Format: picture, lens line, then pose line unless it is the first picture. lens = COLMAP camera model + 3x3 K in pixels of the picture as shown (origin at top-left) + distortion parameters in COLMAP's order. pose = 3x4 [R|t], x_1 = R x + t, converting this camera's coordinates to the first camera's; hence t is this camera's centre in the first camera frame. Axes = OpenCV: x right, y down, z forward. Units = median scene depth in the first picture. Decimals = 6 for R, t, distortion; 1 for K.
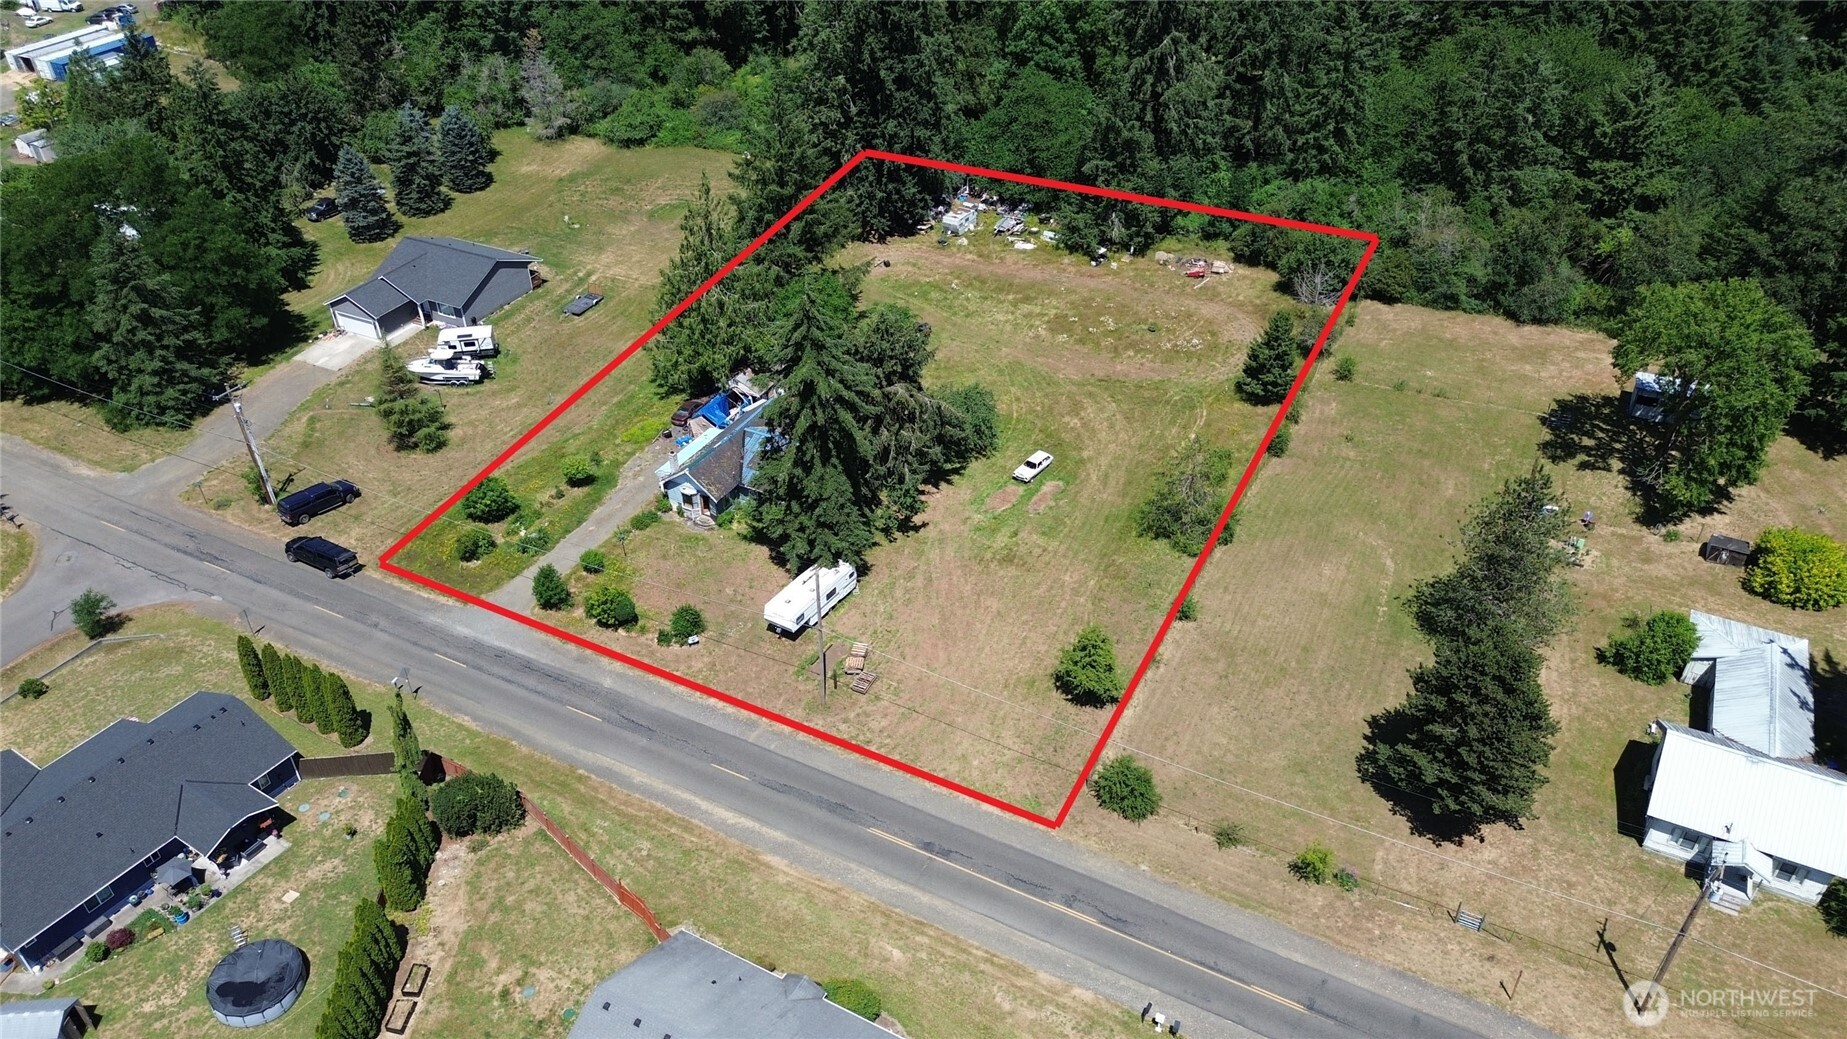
lens RADIAL K [[1312.8, 0, 923.5], [0, 1312.8, 519.5], [0, 0, 1]] dist [0.067118, -0.062552]
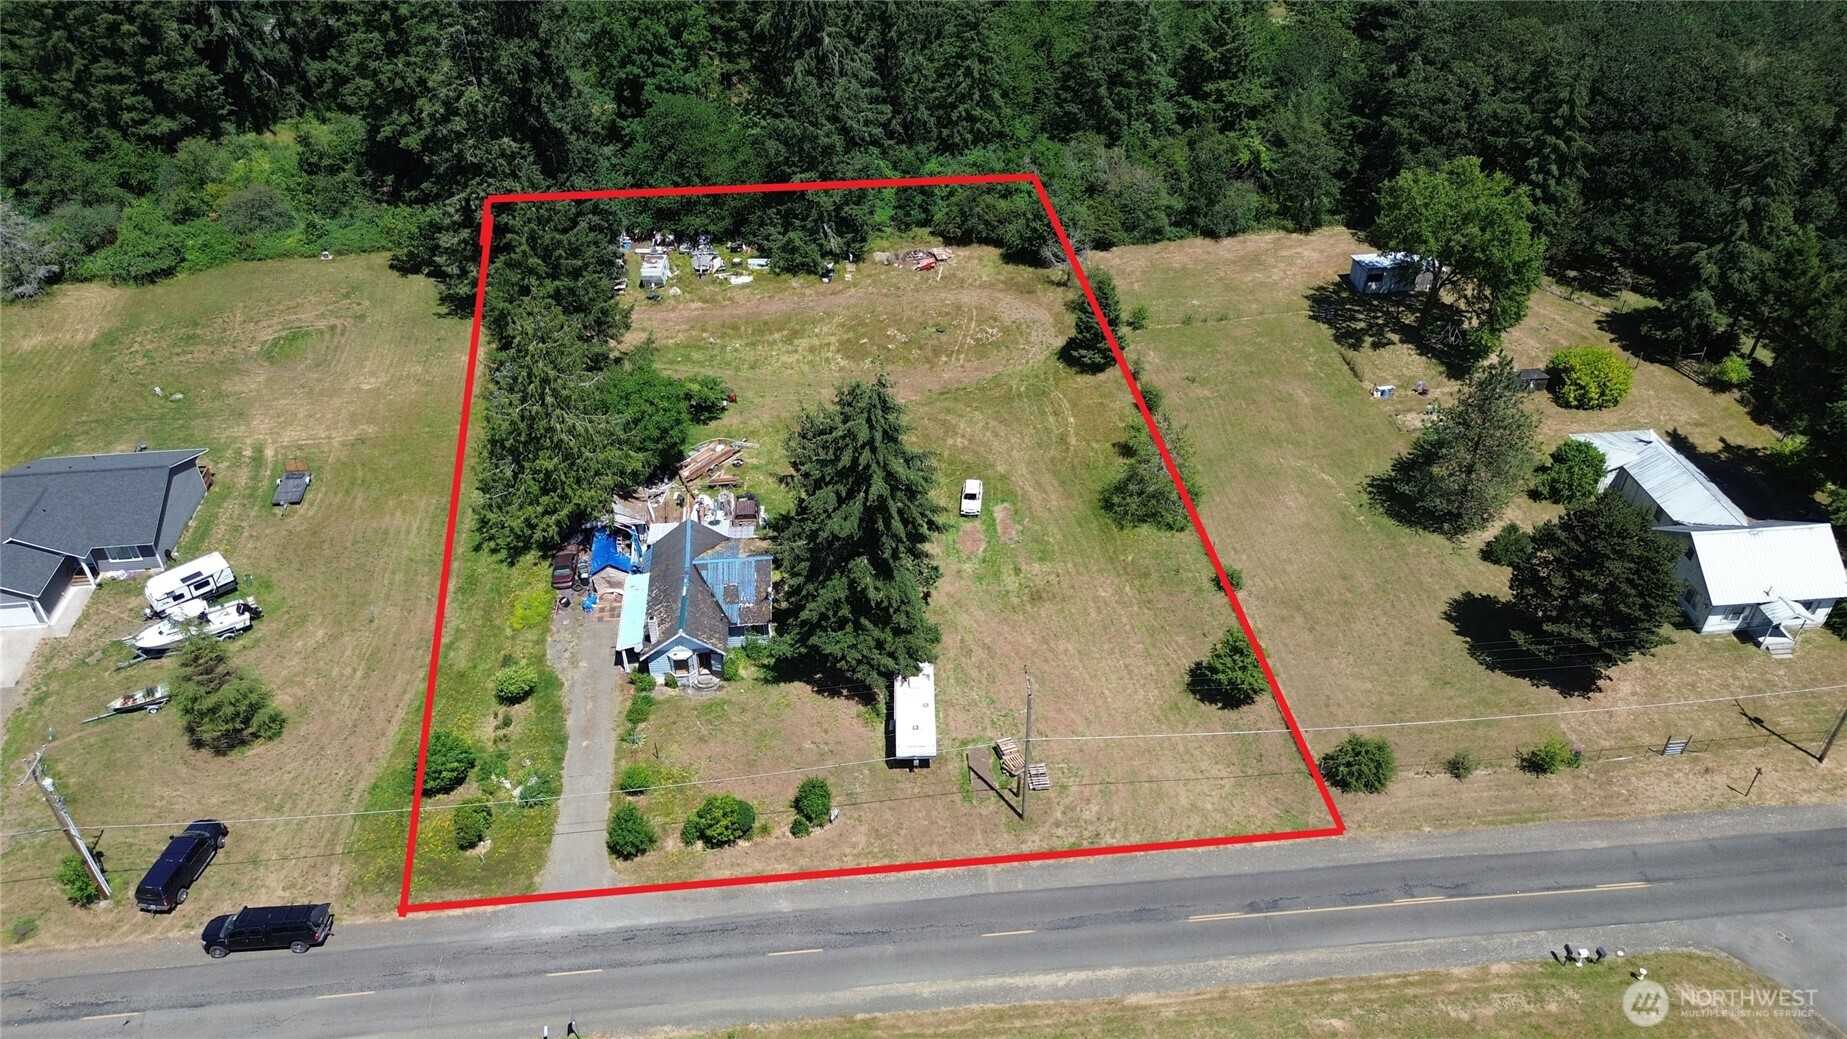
lens RADIAL K [[1312.8, 0, 923.5], [0, 1312.8, 519.5], [0, 0, 1]] dist [0.067118, -0.062552]
pose [[0.835598, -0.322495, 0.444717, -0.392458], [0.316005, 0.944376, 0.091075, -0.129813], [-0.449351, 0.064430, 0.891029, 0.183741]]
